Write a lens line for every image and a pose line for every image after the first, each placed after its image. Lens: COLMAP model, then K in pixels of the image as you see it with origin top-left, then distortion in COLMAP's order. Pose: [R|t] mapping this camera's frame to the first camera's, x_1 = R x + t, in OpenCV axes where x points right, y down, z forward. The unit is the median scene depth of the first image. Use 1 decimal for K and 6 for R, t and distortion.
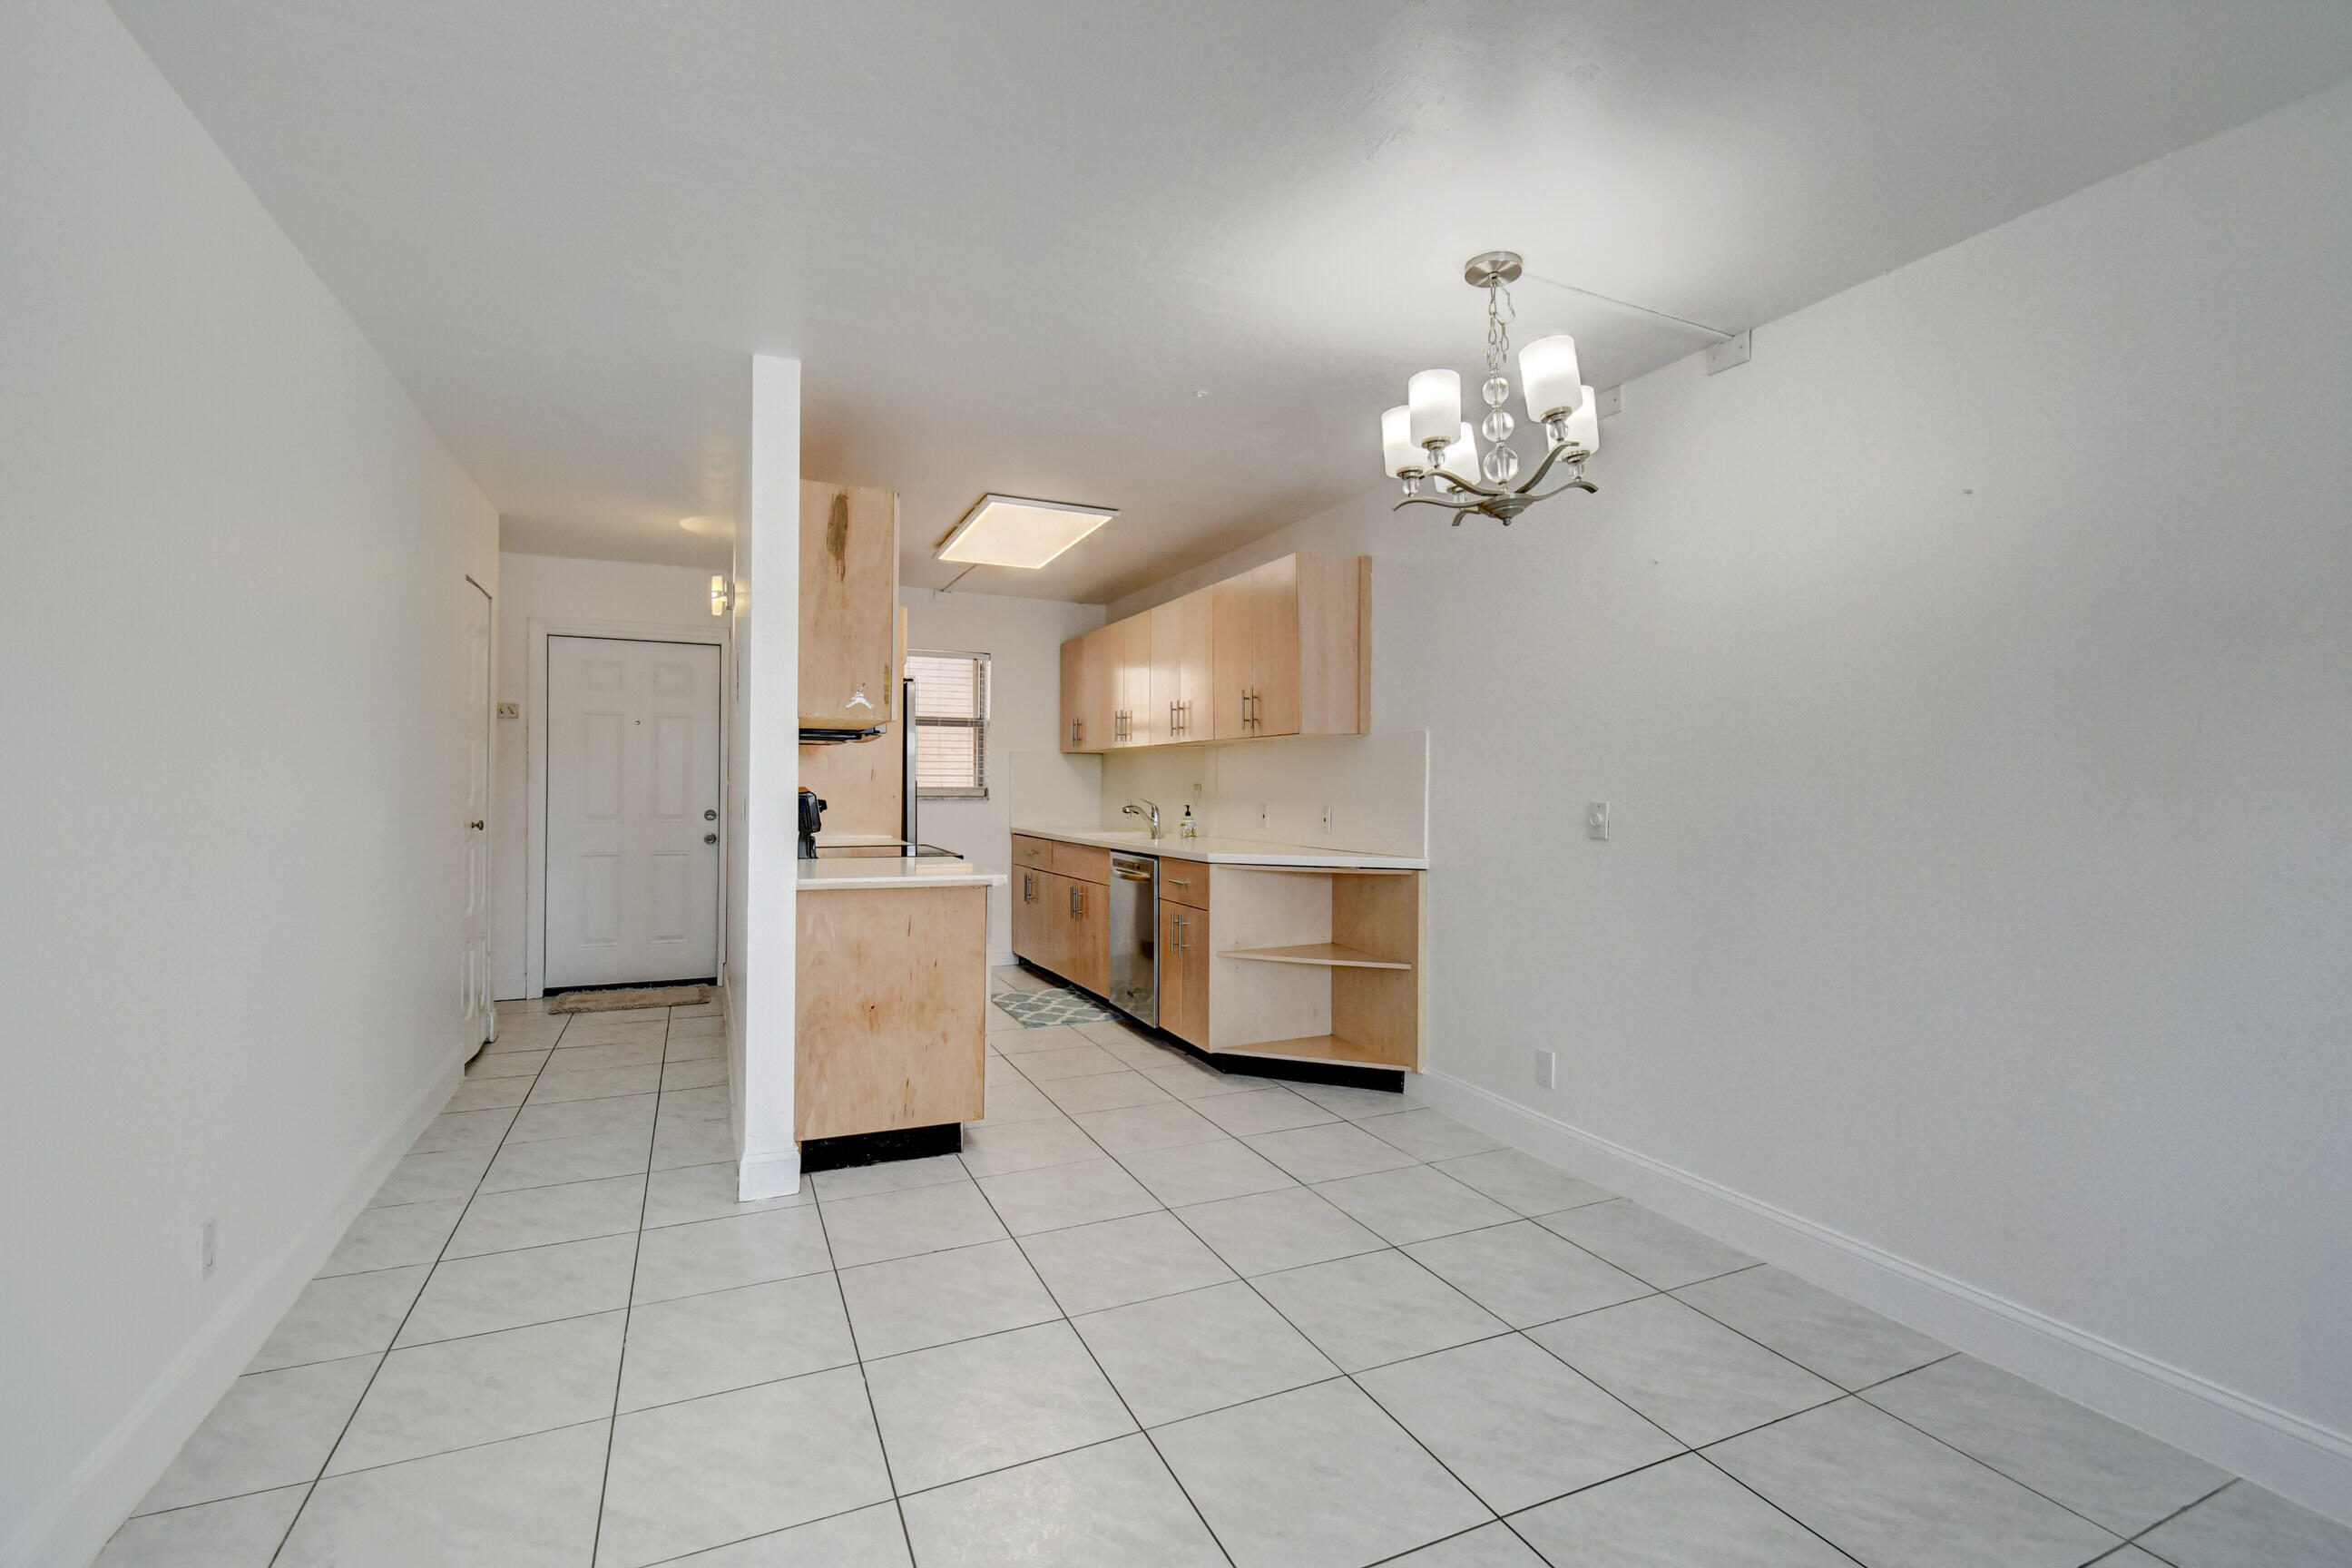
lens RADIAL K [[1042.1, 0, 1174.1], [0, 1042.1, 787.2], [0, 0, 1]] dist [0.009507, -0.003065]
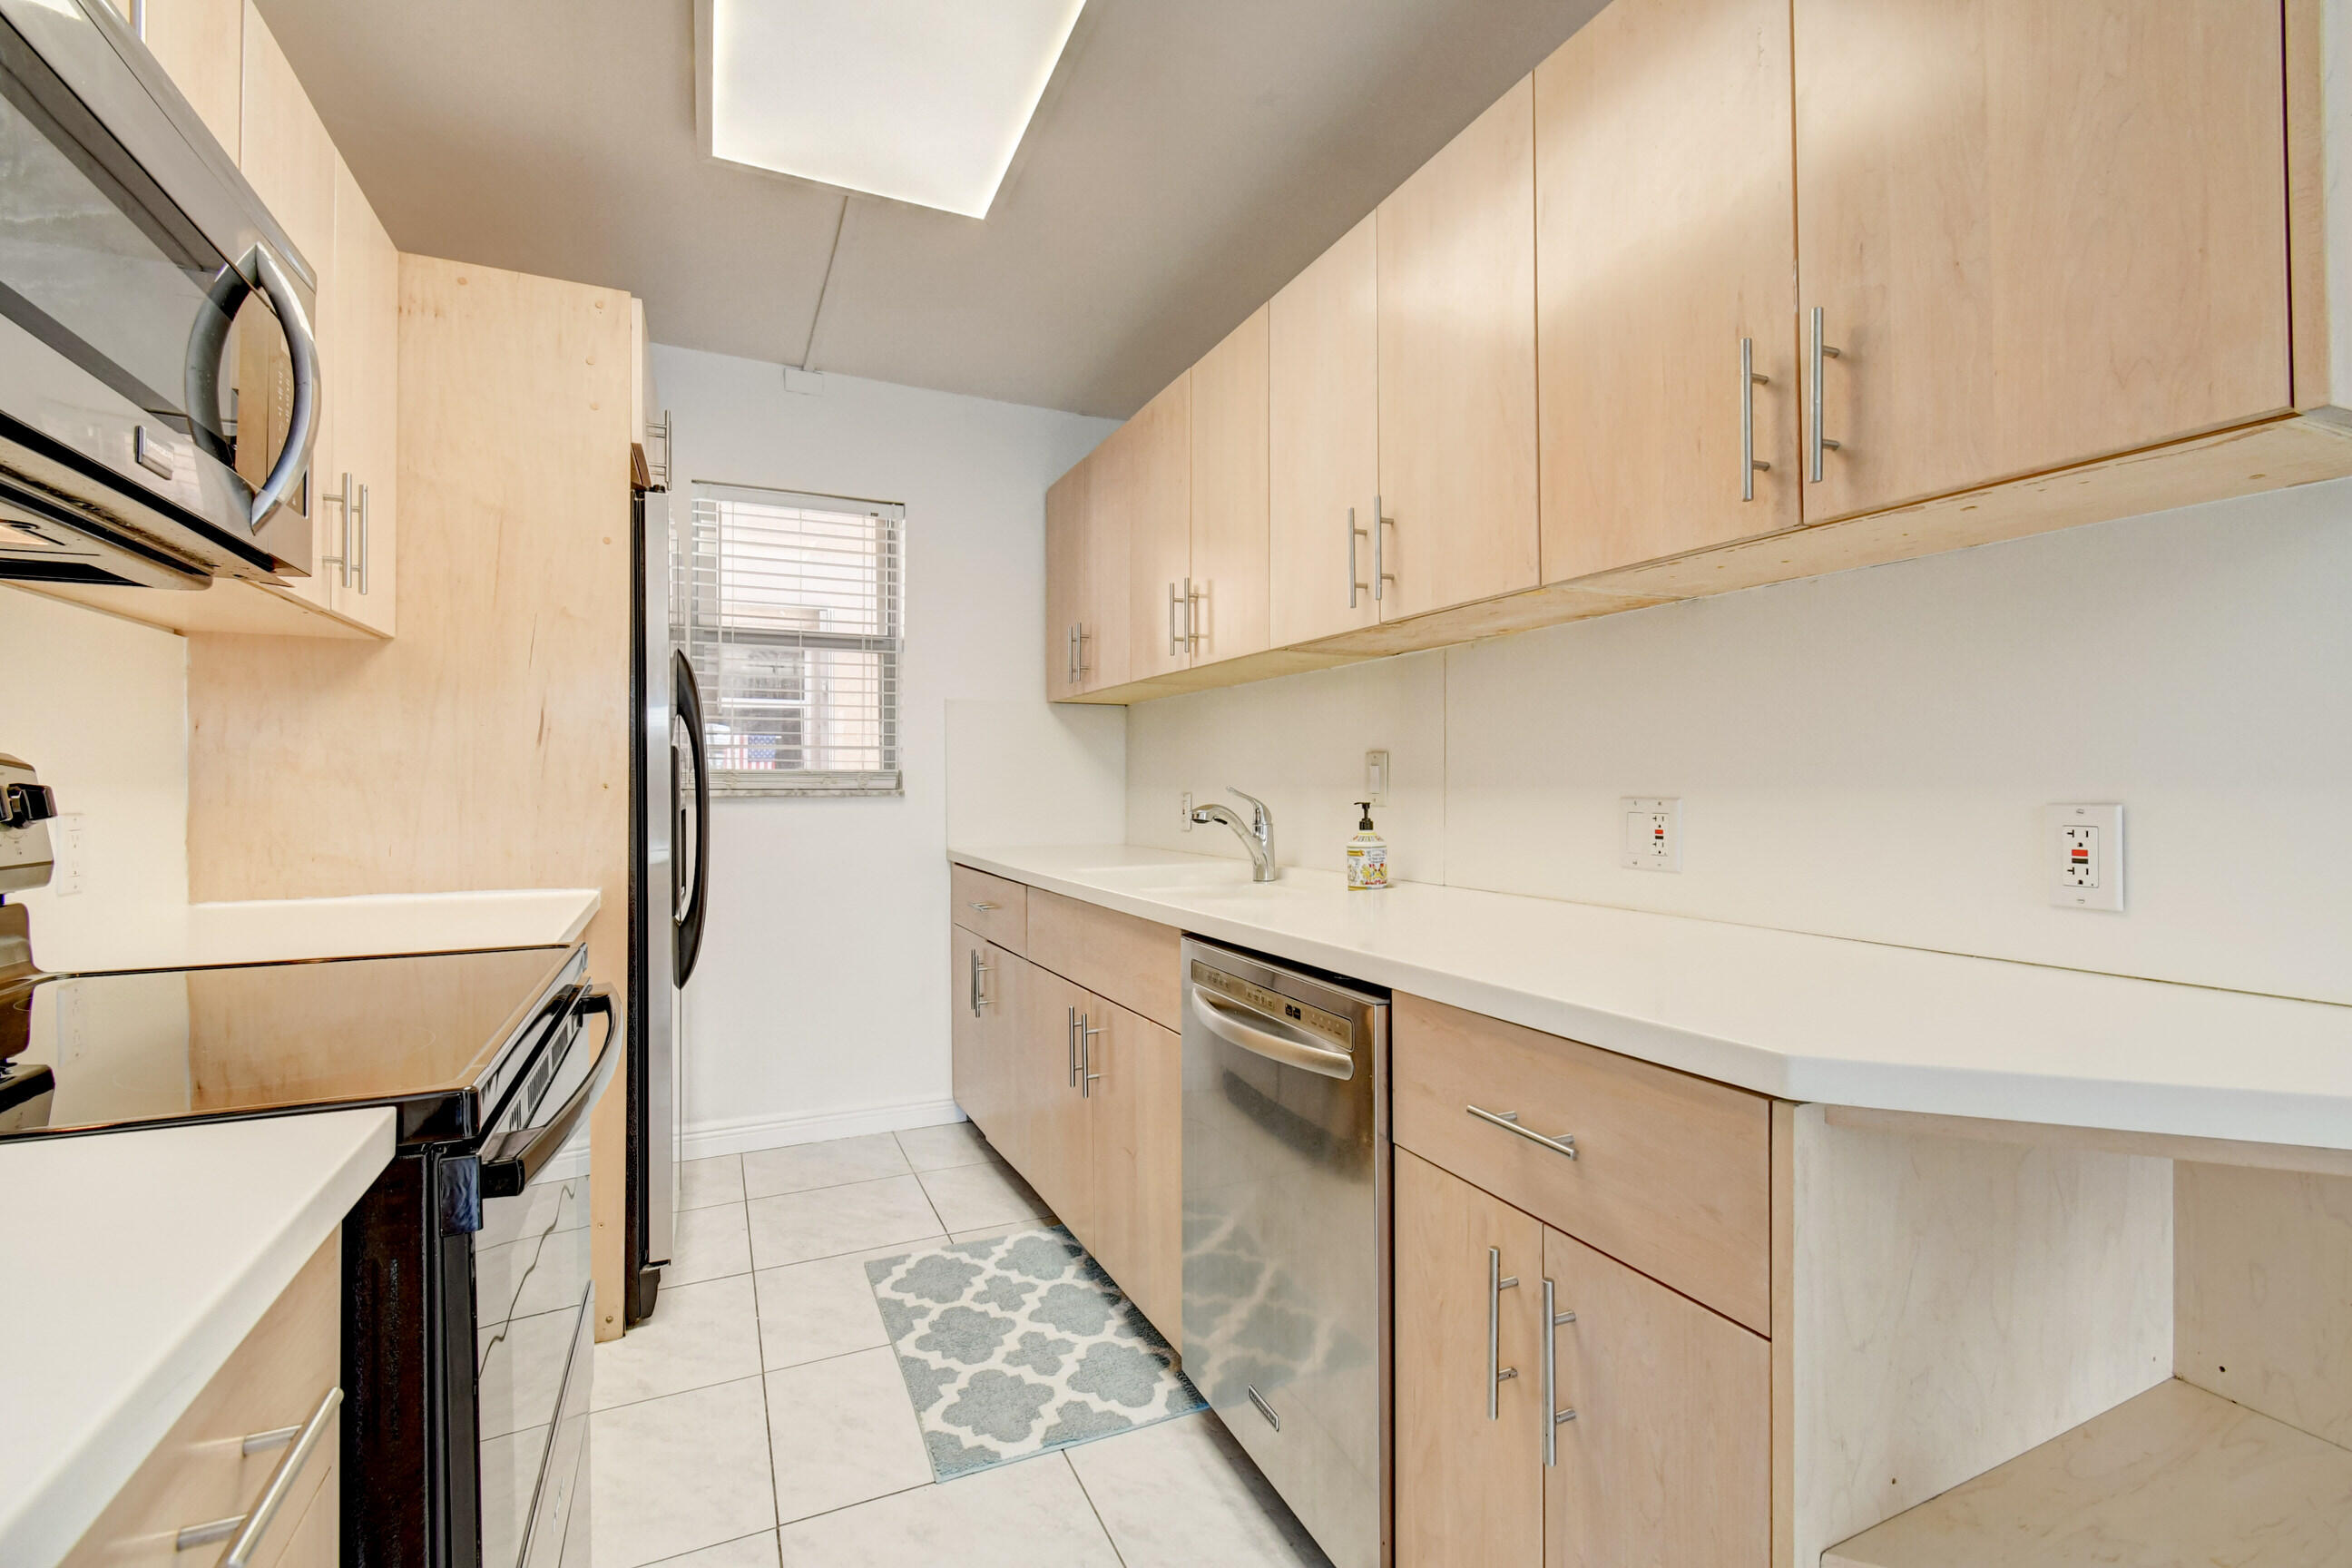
lens RADIAL K [[1042.1, 0, 1179.1], [0, 1042.1, 777.0], [0, 0, 1]] dist [0.009507, -0.003065]
pose [[0.999947, -0.007139, 0.007479, -0.061980], [0.007200, 0.999941, -0.008156, 0.010541], [-0.007420, 0.008210, 0.999939, 0.624777]]
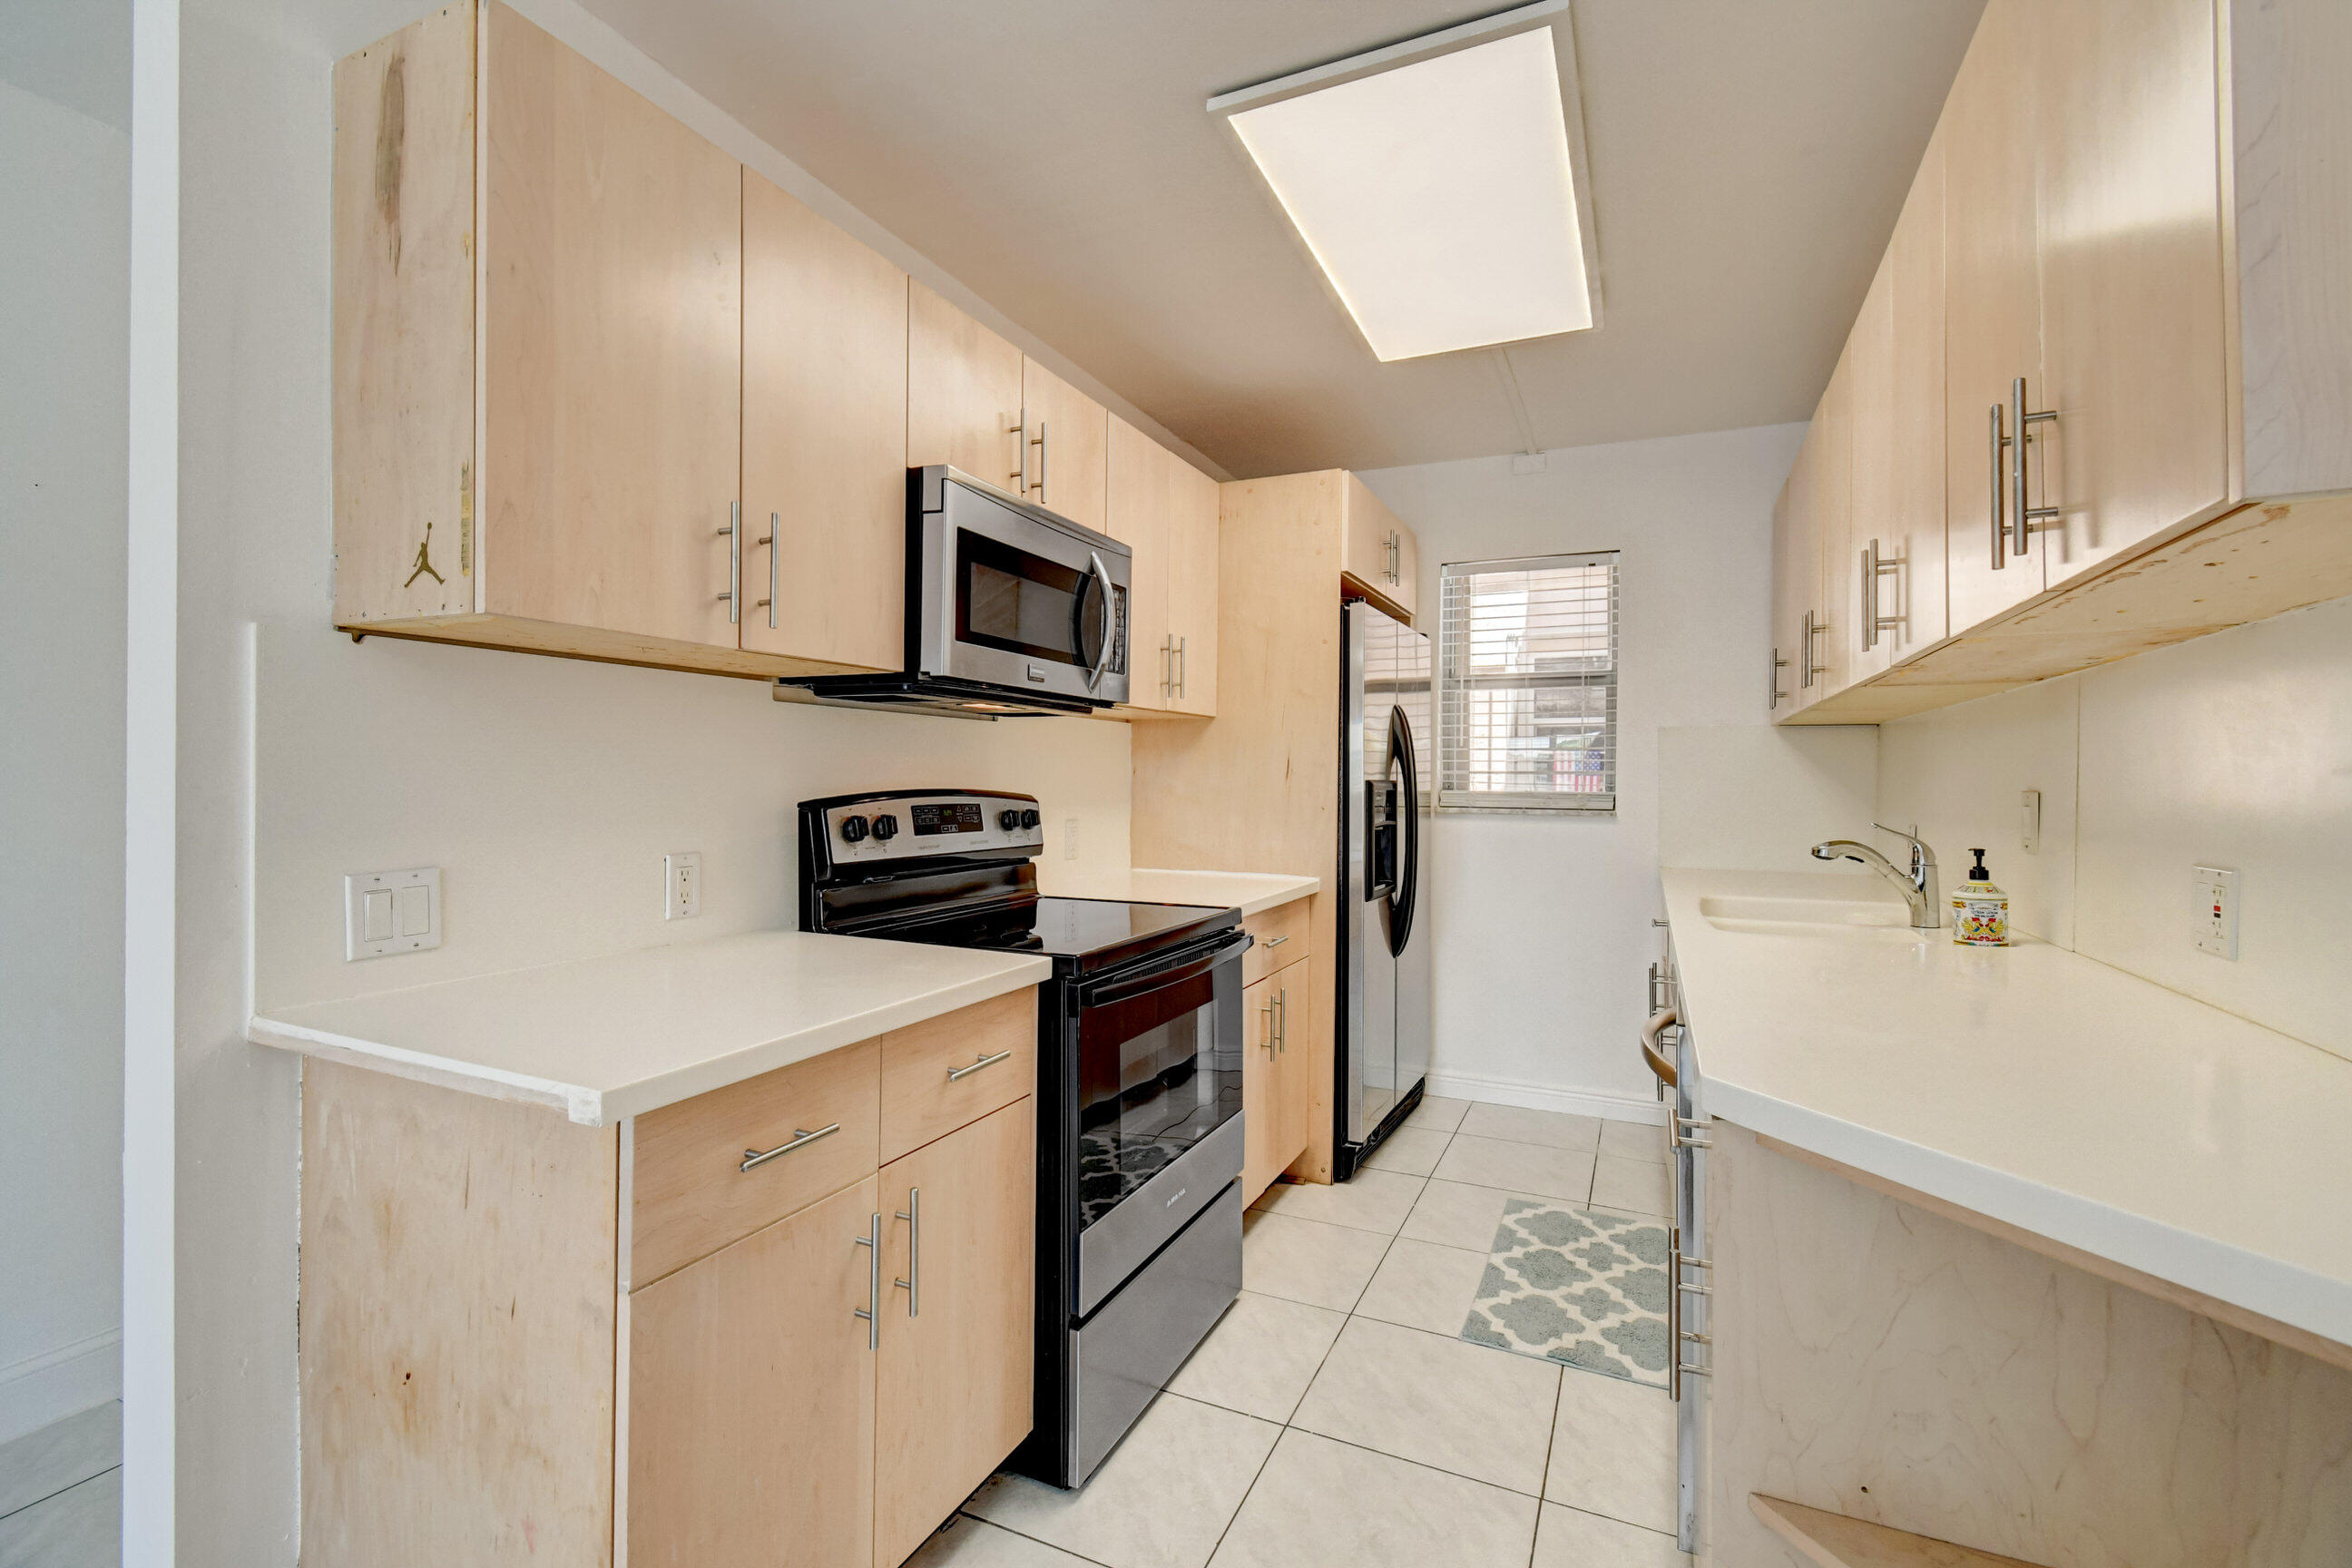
lens RADIAL K [[1042.1, 0, 1161.6], [0, 1042.1, 781.9], [0, 0, 1]] dist [0.009507, -0.003065]
pose [[0.649388, 0.000187, -0.760457, 0.105098], [-0.006017, 0.999970, -0.004893, -0.002113], [0.760433, 0.007754, 0.649370, 0.576400]]
